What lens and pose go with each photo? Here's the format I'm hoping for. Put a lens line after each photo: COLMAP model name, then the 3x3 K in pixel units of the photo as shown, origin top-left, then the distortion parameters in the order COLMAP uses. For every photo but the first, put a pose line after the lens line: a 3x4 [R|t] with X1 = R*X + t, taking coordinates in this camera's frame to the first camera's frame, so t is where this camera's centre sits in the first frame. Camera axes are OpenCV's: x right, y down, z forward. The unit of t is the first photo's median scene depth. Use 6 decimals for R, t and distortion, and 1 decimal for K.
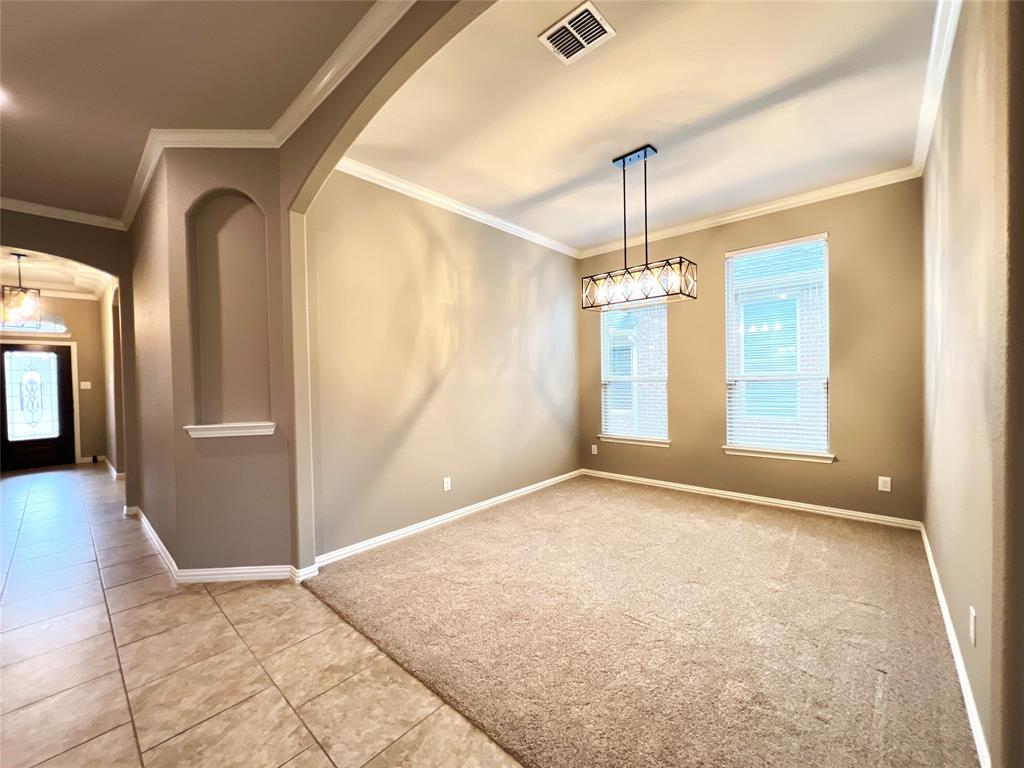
lens RADIAL K [[409.9, 0, 512.0], [0, 409.9, 384.0], [0, 0, 1]] dist [-0.001038, 0.000058]
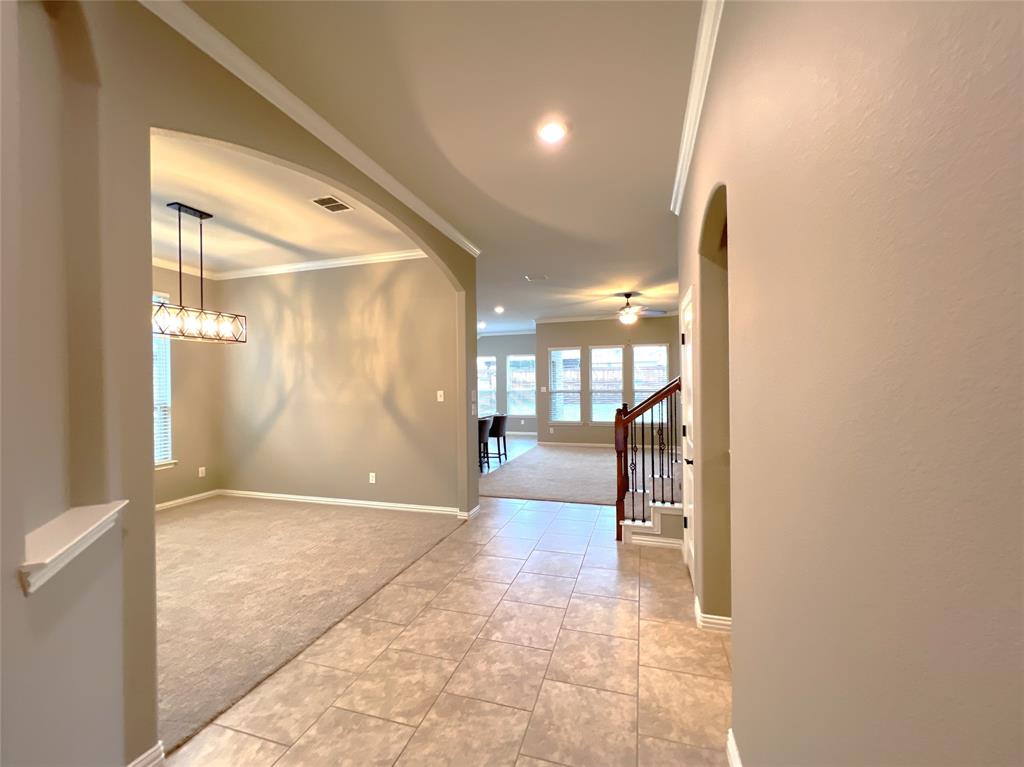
lens RADIAL K [[409.9, 0, 512.0], [0, 409.9, 383.5], [0, 0, 1]] dist [-0.001038, 0.000058]
pose [[-0.416265, 0.024600, 0.908910, -1.714606], [0.037628, 0.999244, -0.009811, -0.044346], [-0.908464, 0.030117, -0.416876, 1.038416]]
